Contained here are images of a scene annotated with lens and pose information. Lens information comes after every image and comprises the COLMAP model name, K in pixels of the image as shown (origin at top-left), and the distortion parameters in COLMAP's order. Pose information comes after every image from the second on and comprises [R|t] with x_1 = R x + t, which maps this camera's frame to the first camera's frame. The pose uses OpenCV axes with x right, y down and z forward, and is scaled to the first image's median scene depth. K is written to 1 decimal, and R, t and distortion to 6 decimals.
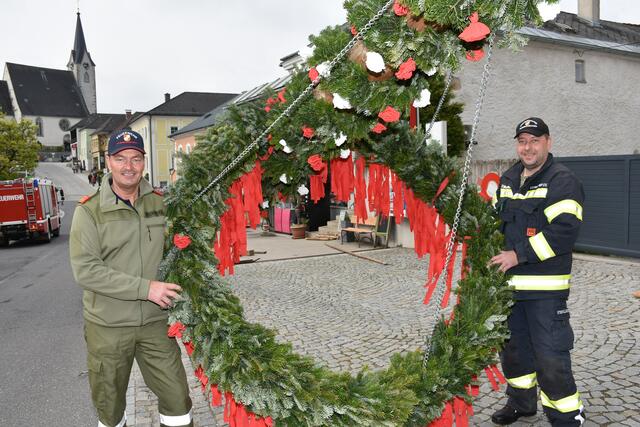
lens RADIAL K [[546.0, 0, 320.0], [0, 546.0, 213.5], [0, 0, 1]] dist [-0.118835, 0.155005]
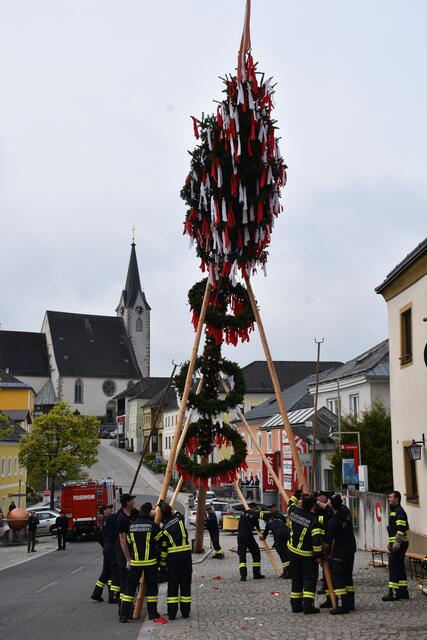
lens RADIAL K [[930.3, 0, 213.5], [0, 930.3, 302.6], [0, 0, 1]] dist [0.154949, 0.014819]
pose [[0.950510, -0.030091, -0.309235, 0.099210], [-0.039121, 0.975786, -0.215200, -0.003846], [0.308223, 0.216648, 0.926317, -0.265873]]
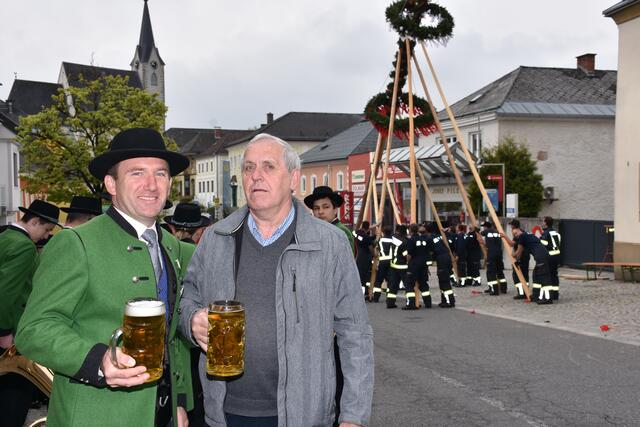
lens RADIAL K [[820.1, 0, 320.0], [0, 820.1, 213.5], [0, 0, 1]] dist [0.132867, 0.025391]
pose [[0.988954, 0.018836, -0.147022, 0.000285], [-0.026392, 0.998420, -0.049613, 0.005500], [0.145855, 0.052945, 0.987888, -0.244891]]
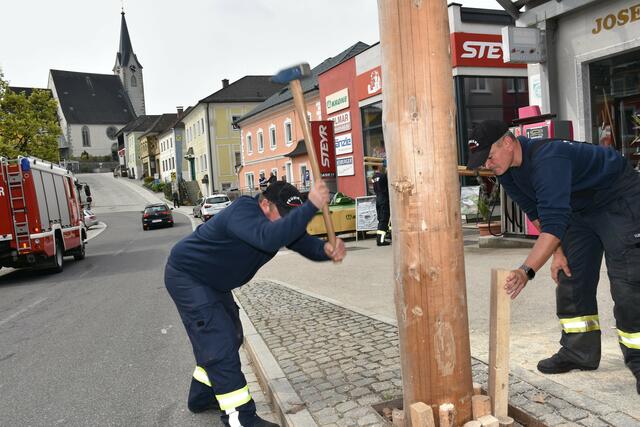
lens RADIAL K [[546.0, 0, 320.0], [0, 546.0, 213.5], [0, 0, 1]] dist [-0.118835, 0.155005]
pose [[0.994881, -0.043704, -0.091112, -0.053870], [0.042369, 0.998965, -0.016537, 0.004021], [0.091741, 0.012592, 0.995703, 0.140392]]
